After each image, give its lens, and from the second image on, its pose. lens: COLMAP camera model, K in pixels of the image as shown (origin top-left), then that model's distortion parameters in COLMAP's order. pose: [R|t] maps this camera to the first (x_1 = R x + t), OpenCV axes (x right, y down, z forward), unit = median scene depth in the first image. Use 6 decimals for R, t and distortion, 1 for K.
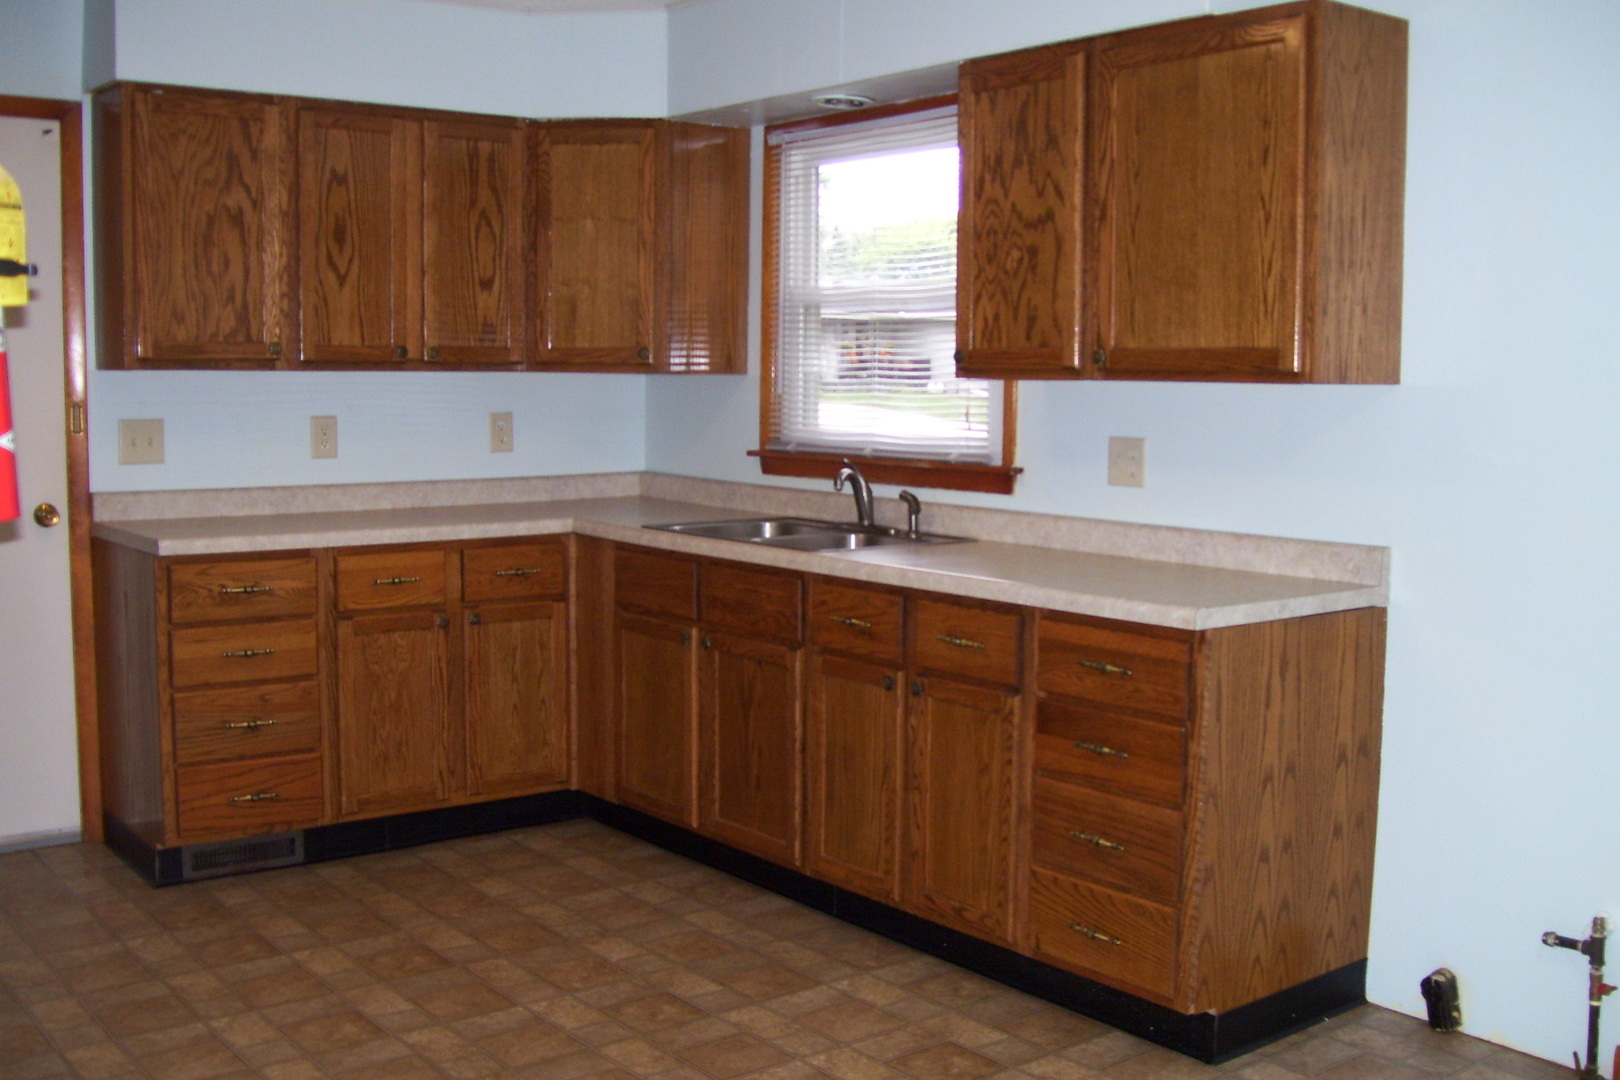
lens RADIAL K [[1707.5, 0, 810.0], [0, 1707.5, 540.0], [0, 0, 1]] dist [-0.194821, 0.142118]
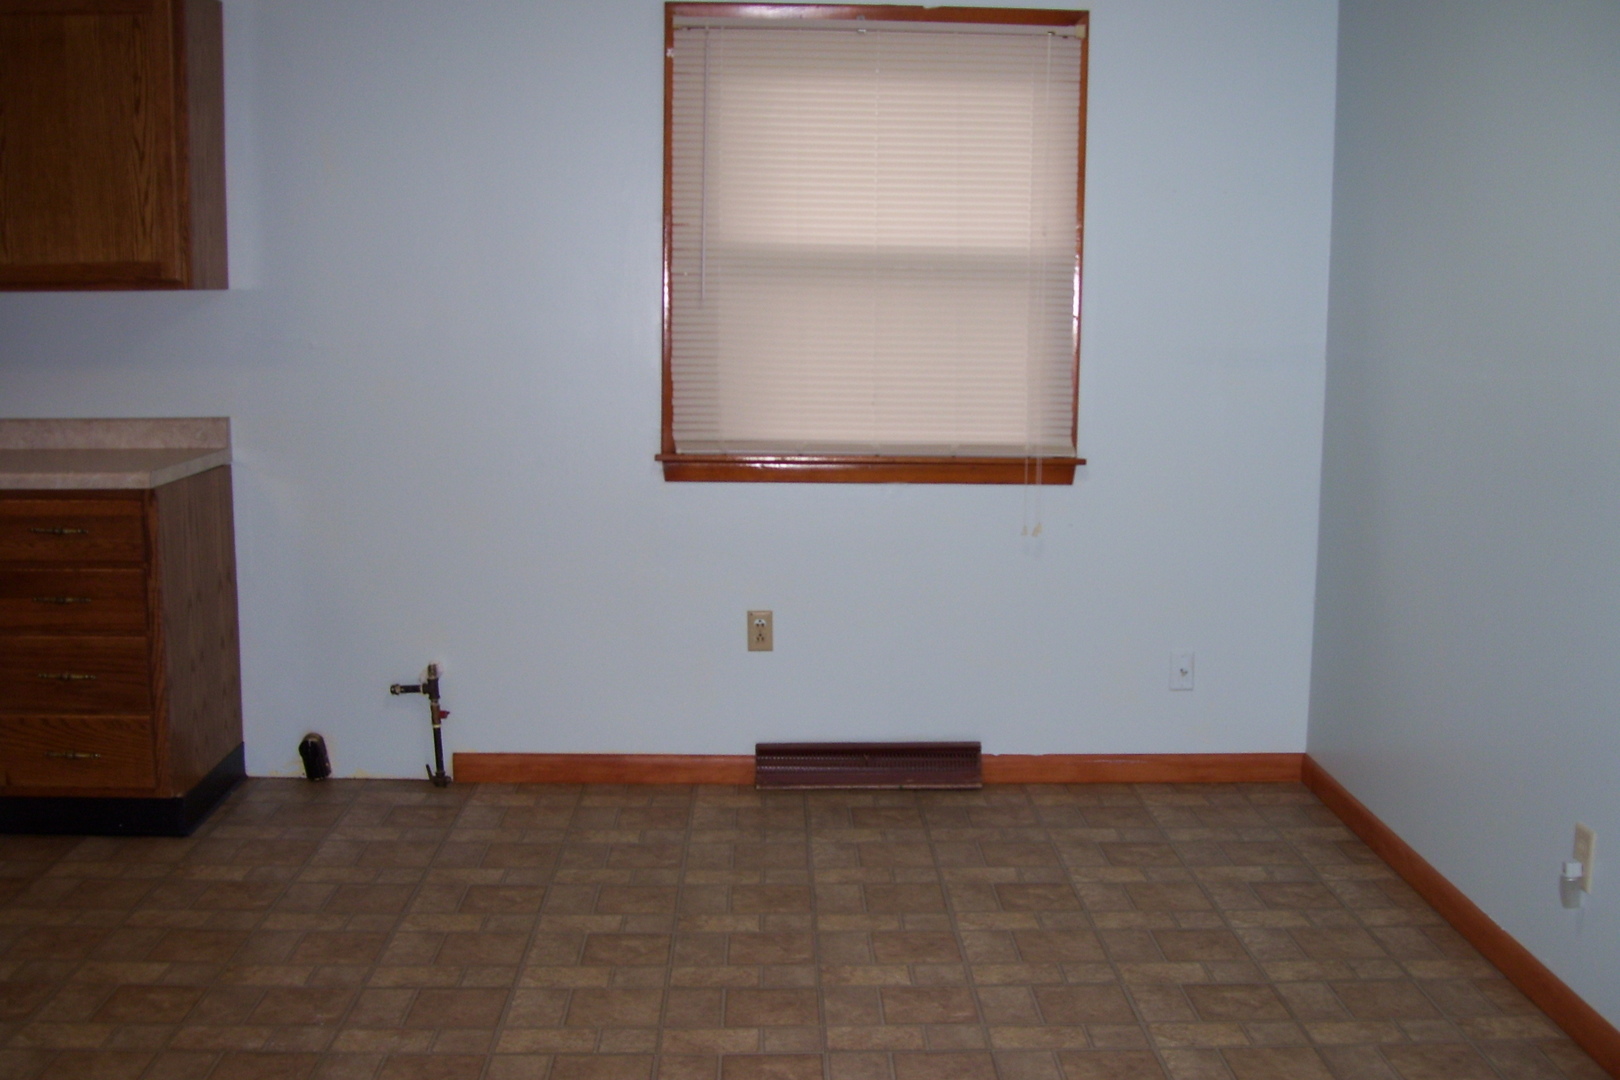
lens RADIAL K [[1707.5, 0, 810.0], [0, 1707.5, 540.0], [0, 0, 1]] dist [-0.194821, 0.142118]
pose [[0.593650, -0.119926, 0.795737, -0.436215], [0.073737, 0.992780, 0.094611, 0.010028], [-0.801338, 0.002510, 0.598206, -0.122434]]
